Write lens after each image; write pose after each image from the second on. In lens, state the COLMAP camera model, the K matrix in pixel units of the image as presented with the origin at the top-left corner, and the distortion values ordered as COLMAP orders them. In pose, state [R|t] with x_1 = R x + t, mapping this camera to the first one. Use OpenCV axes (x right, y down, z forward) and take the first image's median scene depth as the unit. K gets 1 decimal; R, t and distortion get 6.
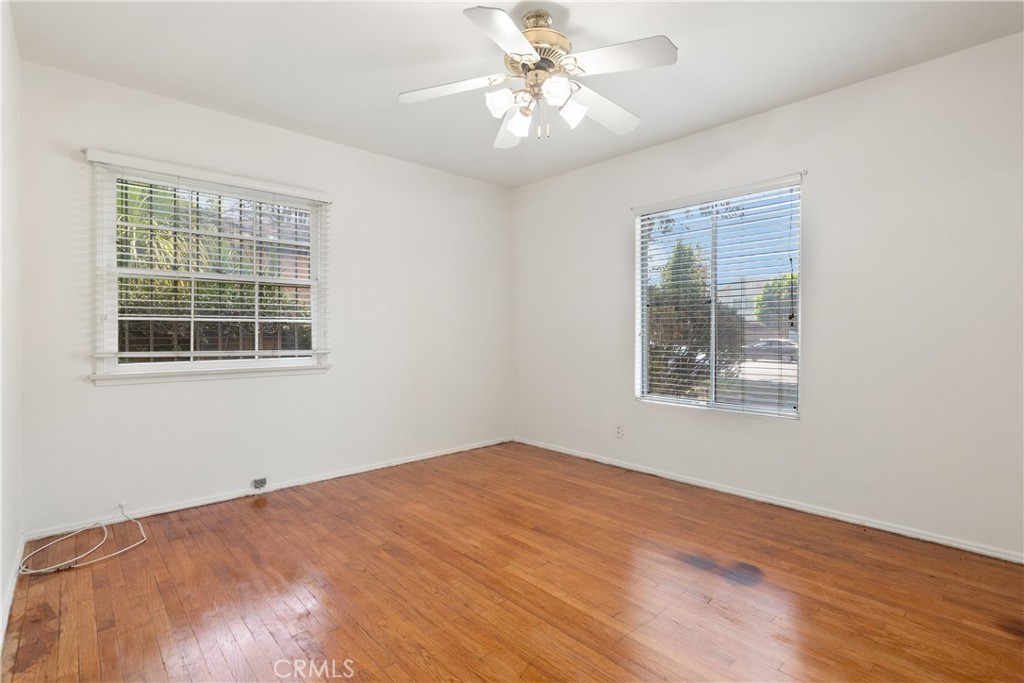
lens RADIAL K [[483.2, 0, 513.3], [0, 483.2, 338.2], [0, 0, 1]] dist [-0.022668, 0.005073]
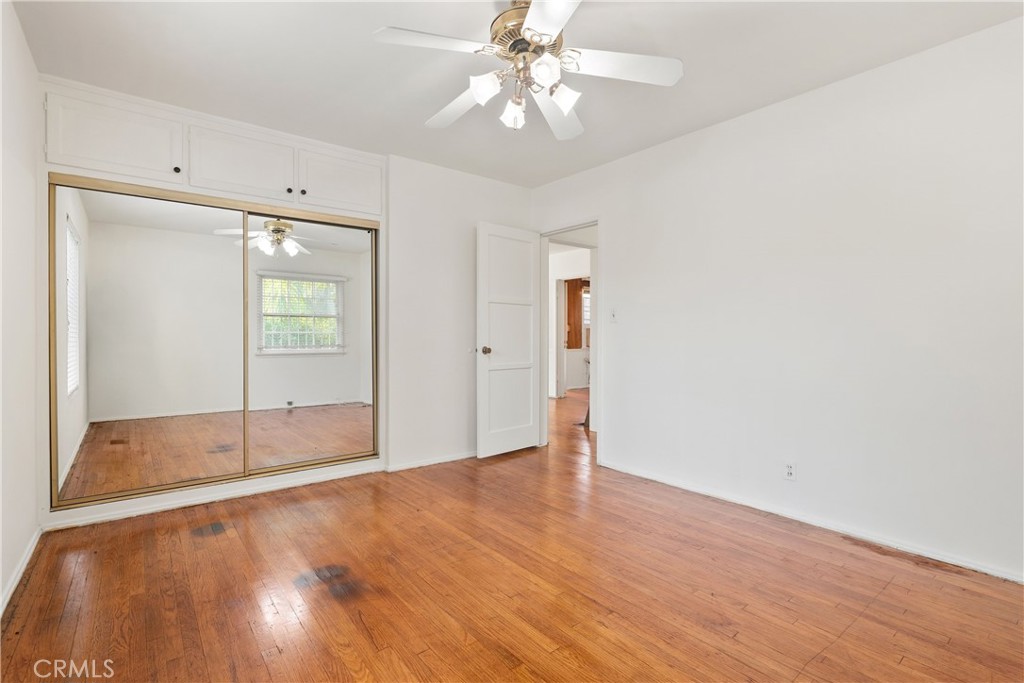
lens RADIAL K [[483.2, 0, 511.2], [0, 483.2, 337.7], [0, 0, 1]] dist [-0.022668, 0.005073]
pose [[-0.997308, -0.003260, 0.073256, 0.010025], [-0.001798, 0.999798, 0.020017, -0.024416], [-0.073307, 0.019832, -0.997112, 1.868943]]
